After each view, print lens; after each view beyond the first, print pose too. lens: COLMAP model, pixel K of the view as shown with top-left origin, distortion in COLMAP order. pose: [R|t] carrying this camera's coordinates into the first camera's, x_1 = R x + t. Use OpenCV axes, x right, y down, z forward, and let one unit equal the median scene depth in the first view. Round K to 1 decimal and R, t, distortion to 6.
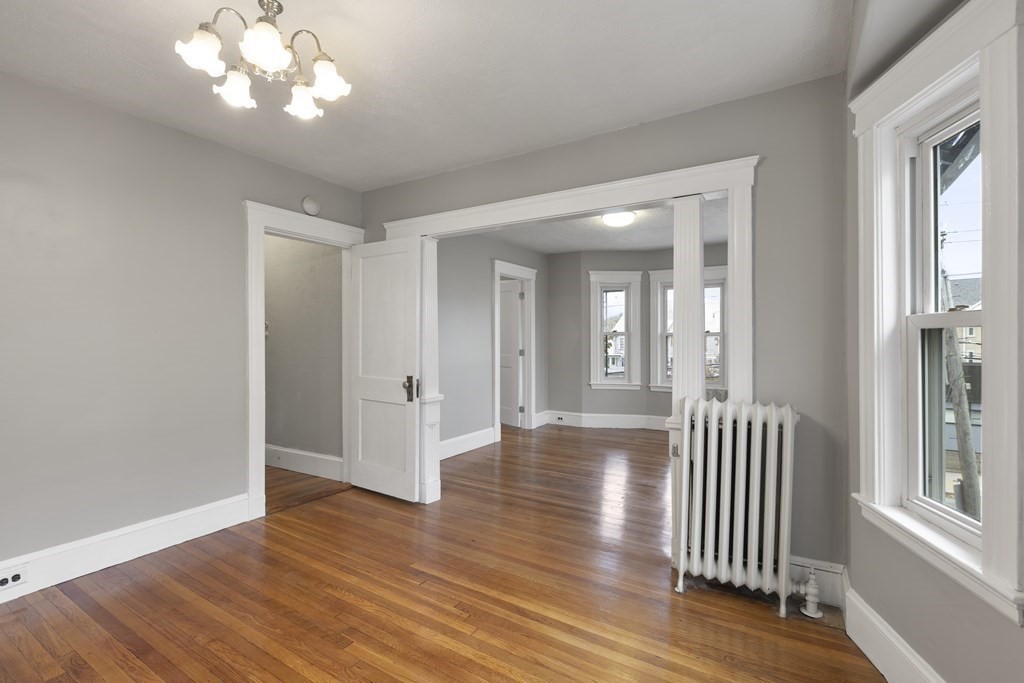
lens RADIAL K [[453.6, 0, 512.0], [0, 453.6, 341.5], [0, 0, 1]] dist [-0.000127, 0.000120]
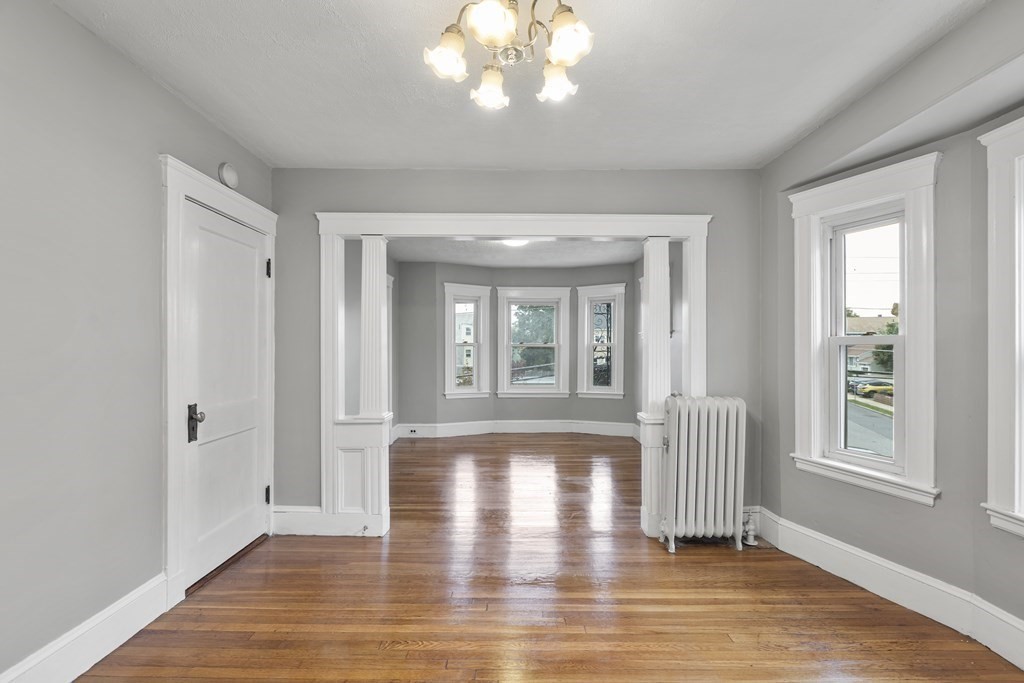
lens RADIAL K [[454.6, 0, 514.5], [0, 454.6, 350.3], [0, 0, 1]] dist [-0.001261, -0.000317]
pose [[0.850780, -0.001457, 0.525521, -0.265759], [0.002380, 0.999997, -0.001080, -0.003208], [-0.525517, 0.002169, 0.850780, 0.063531]]
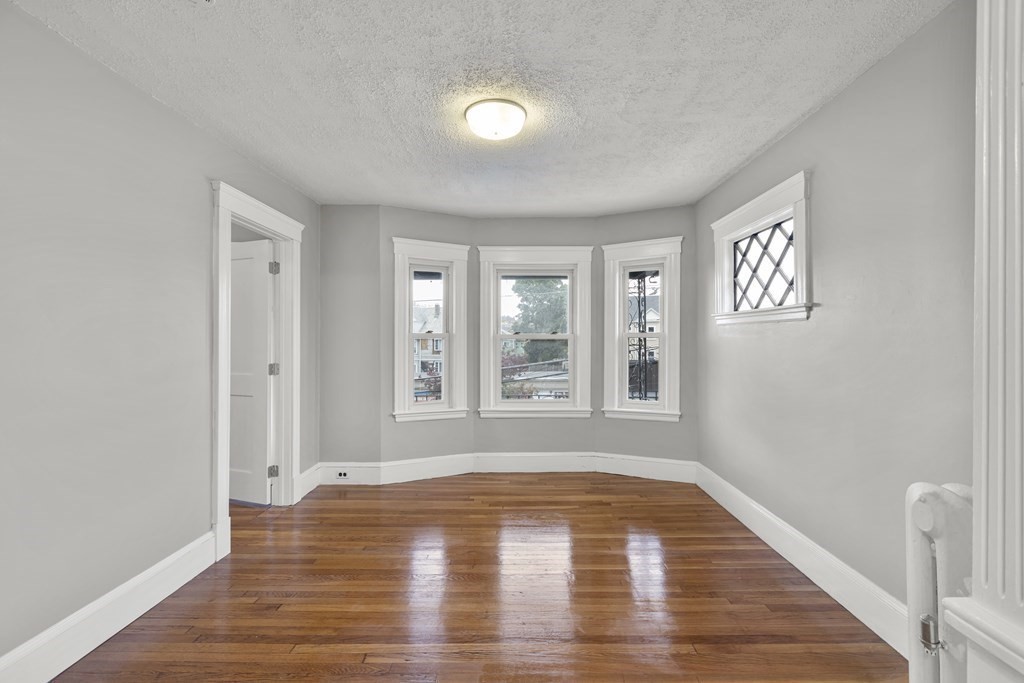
lens RADIAL K [[452.1, 0, 516.5], [0, 452.1, 332.5], [0, 0, 1]] dist [-0.036973, -0.000065]
pose [[0.853734, 0.008912, 0.520633, -0.011323], [0.005266, 0.999655, -0.025748, -0.004918], [-0.520683, 0.024724, 0.853392, 0.431512]]
